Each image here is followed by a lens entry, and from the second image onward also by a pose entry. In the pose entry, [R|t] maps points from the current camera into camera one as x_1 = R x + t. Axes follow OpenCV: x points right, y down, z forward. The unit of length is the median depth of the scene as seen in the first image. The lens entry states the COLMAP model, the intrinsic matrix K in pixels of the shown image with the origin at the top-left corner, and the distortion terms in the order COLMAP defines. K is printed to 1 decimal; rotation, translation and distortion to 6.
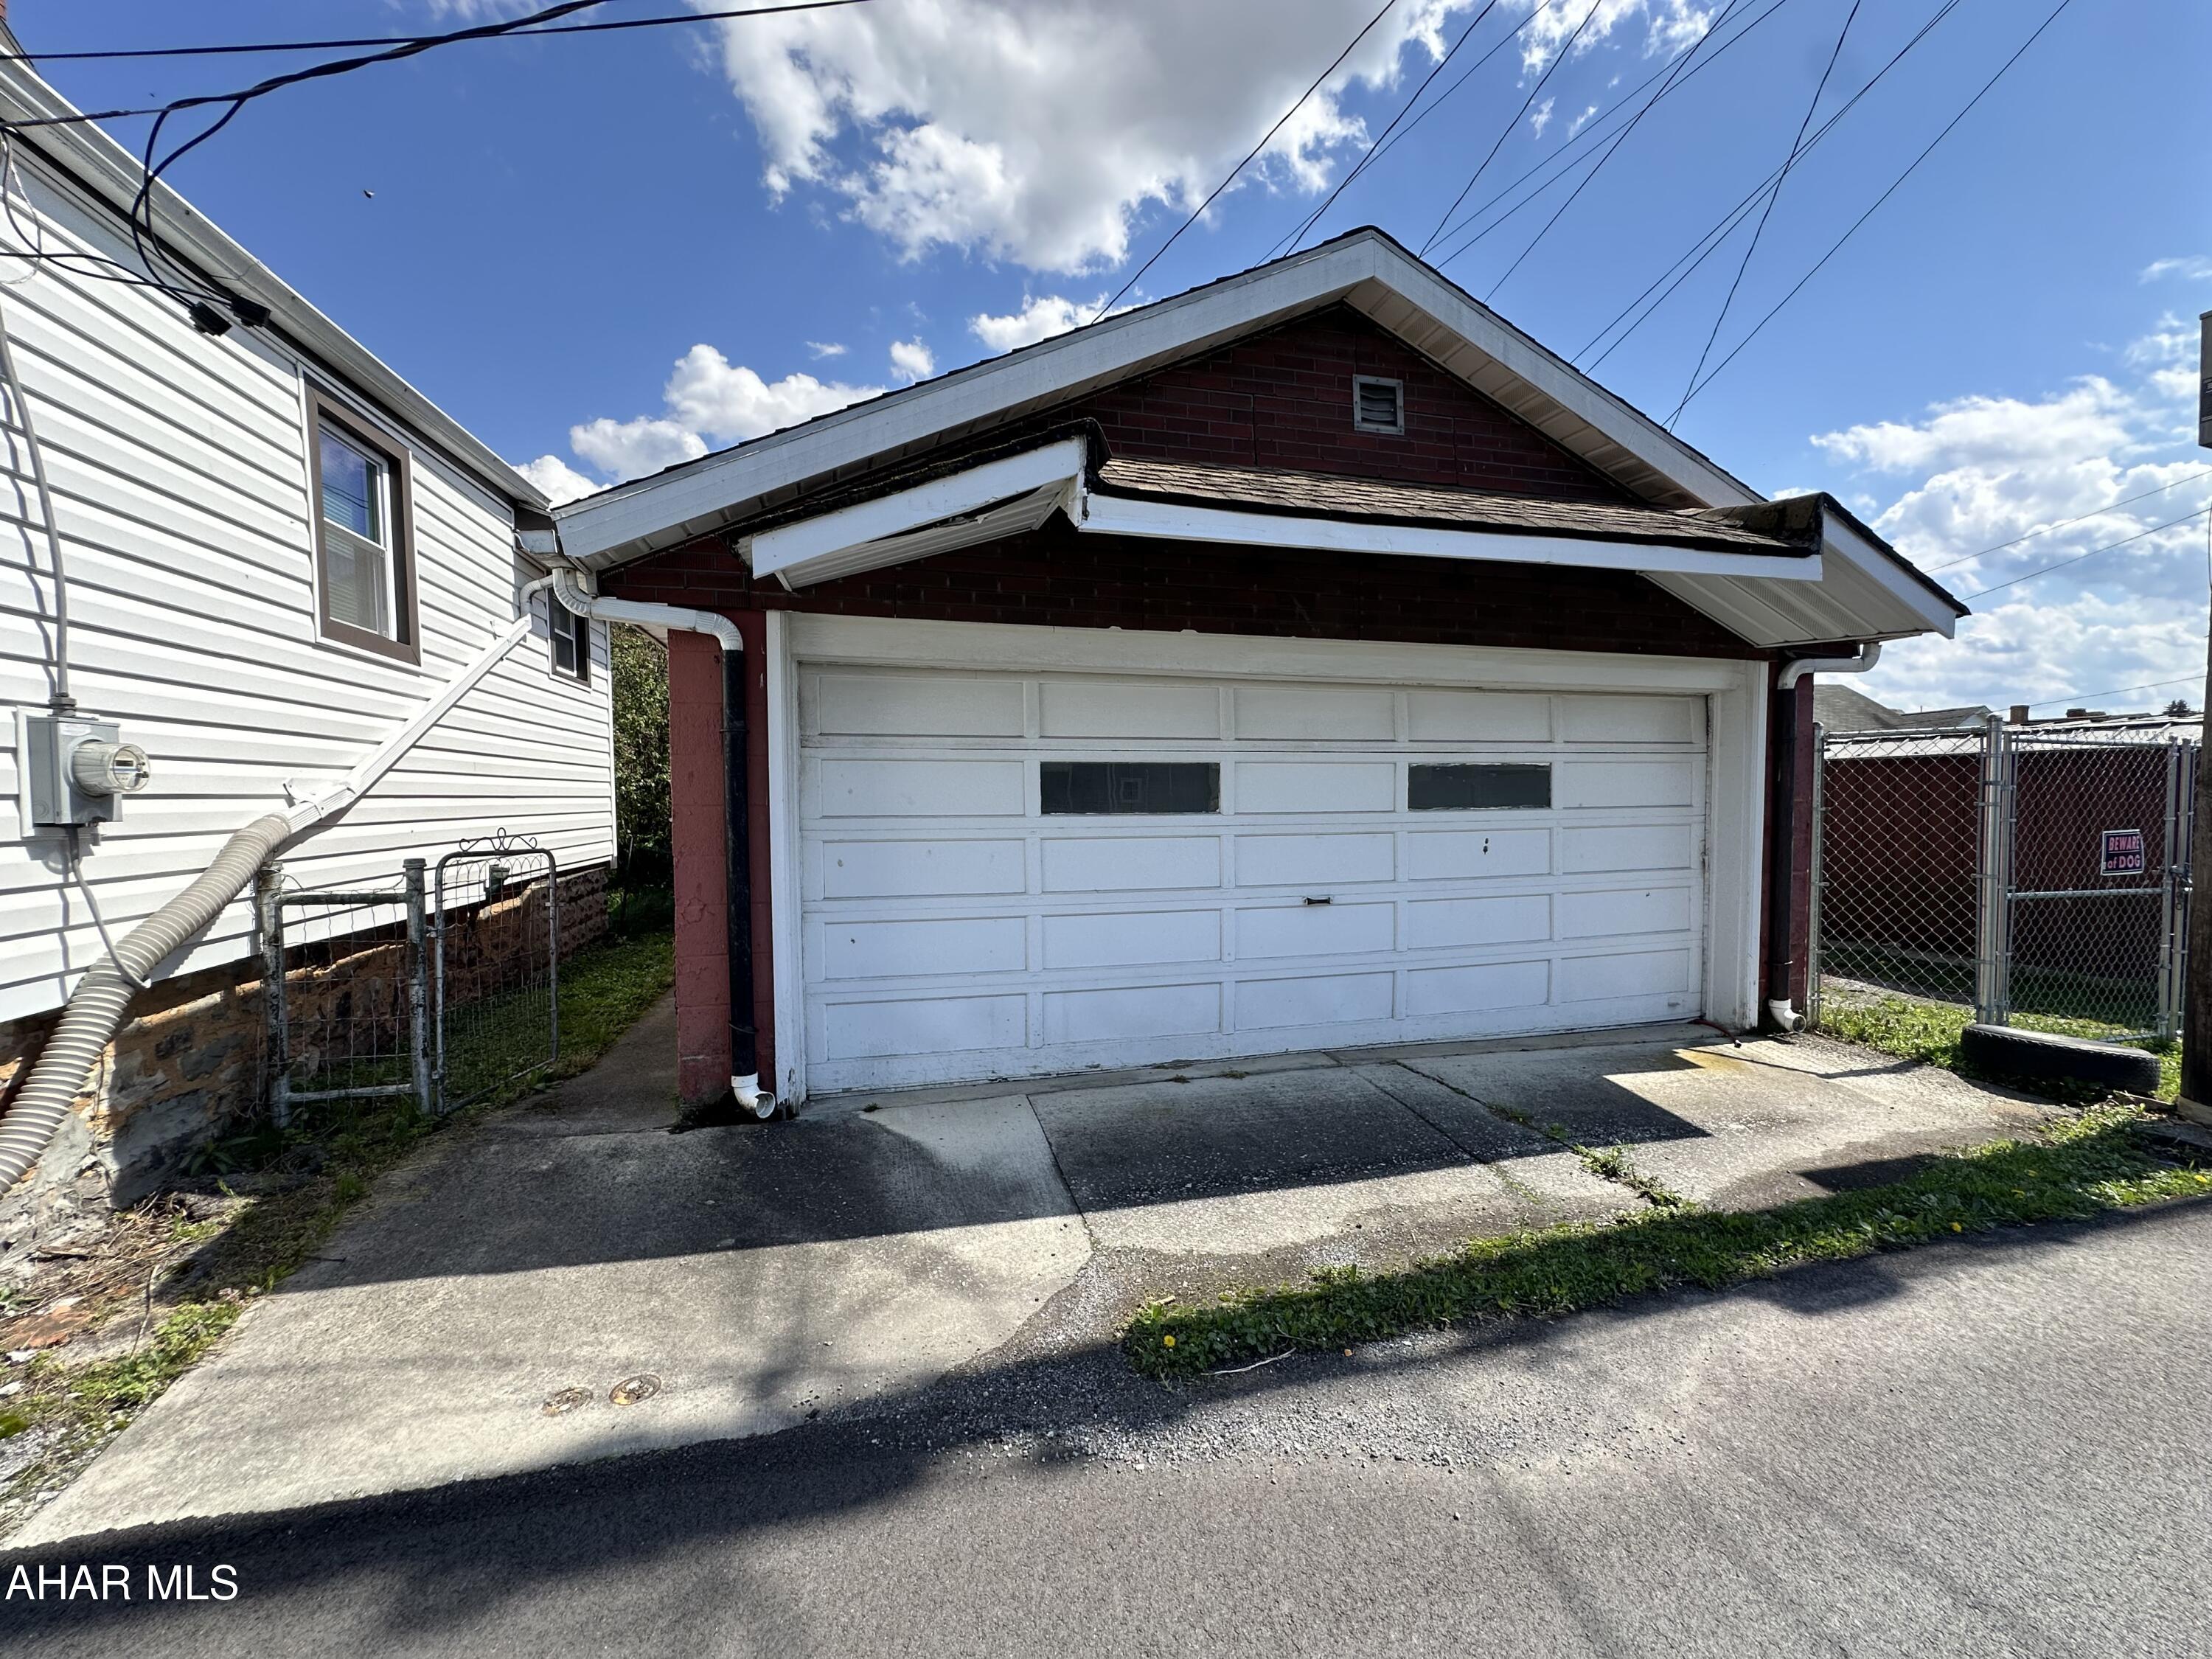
lens RADIAL K [[884.9, 0, 1106.0], [0, 884.9, 829.5], [0, 0, 1]] dist [-0.002067, -0.000458]
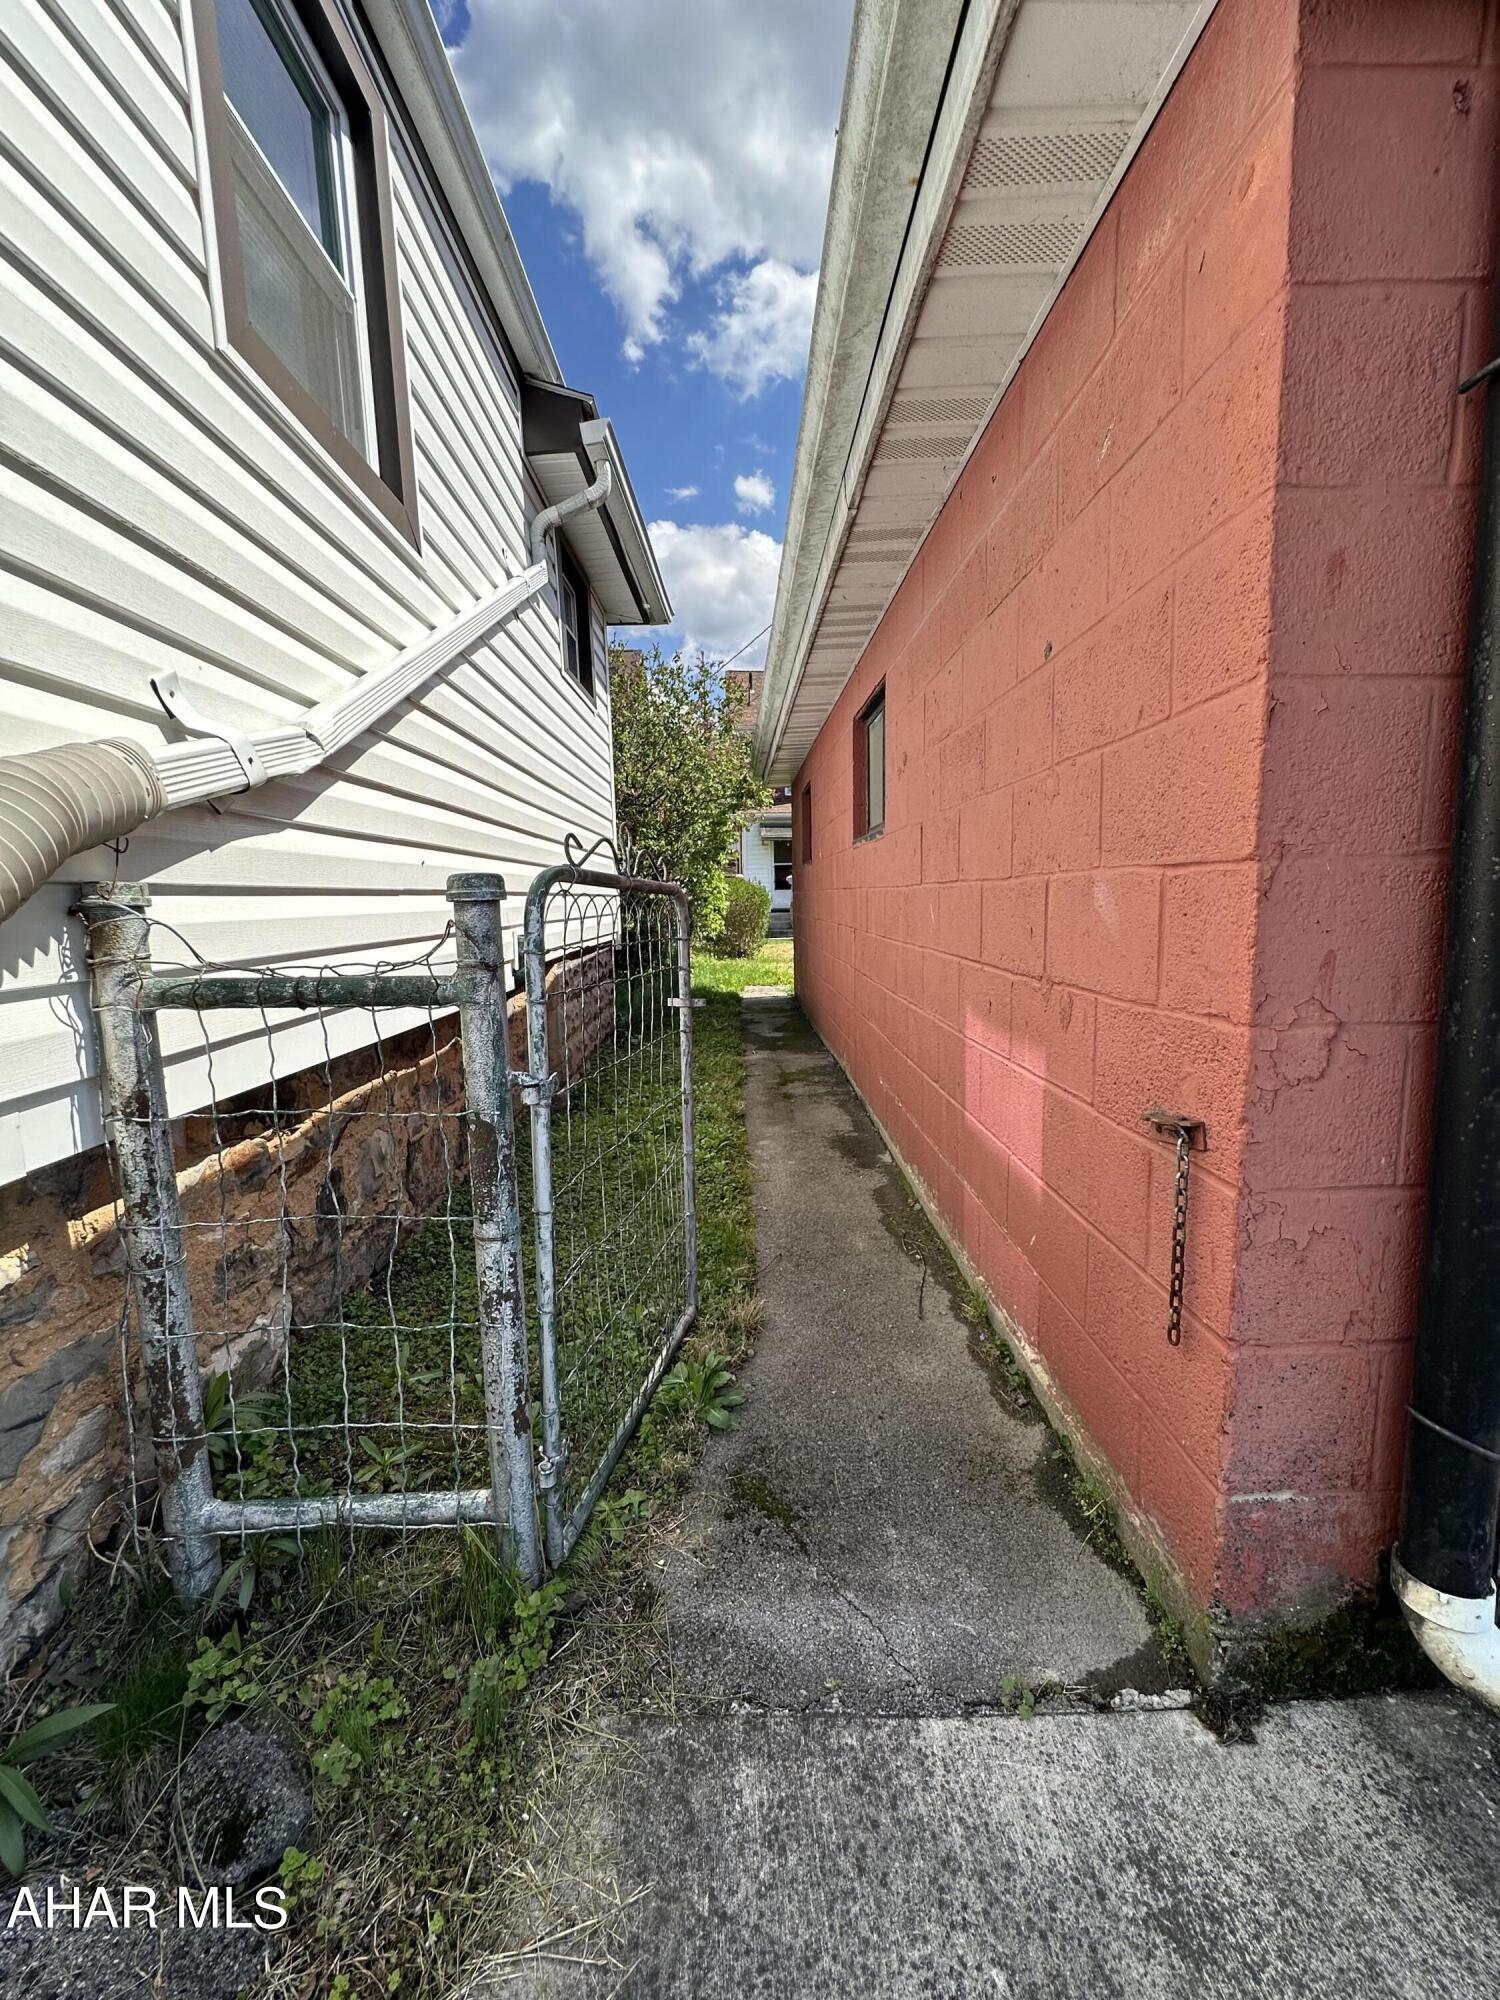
lens RADIAL K [[800.1, 0, 750.0], [0, 800.1, 1000.0], [0, 0, 1]] dist [-0.002067, -0.000458]
pose [[0.971682, 0.014268, -0.235861, -0.599087], [0.007836, 0.995680, 0.092515, 0.052767], [0.236163, -0.091743, 0.967373, 0.715267]]
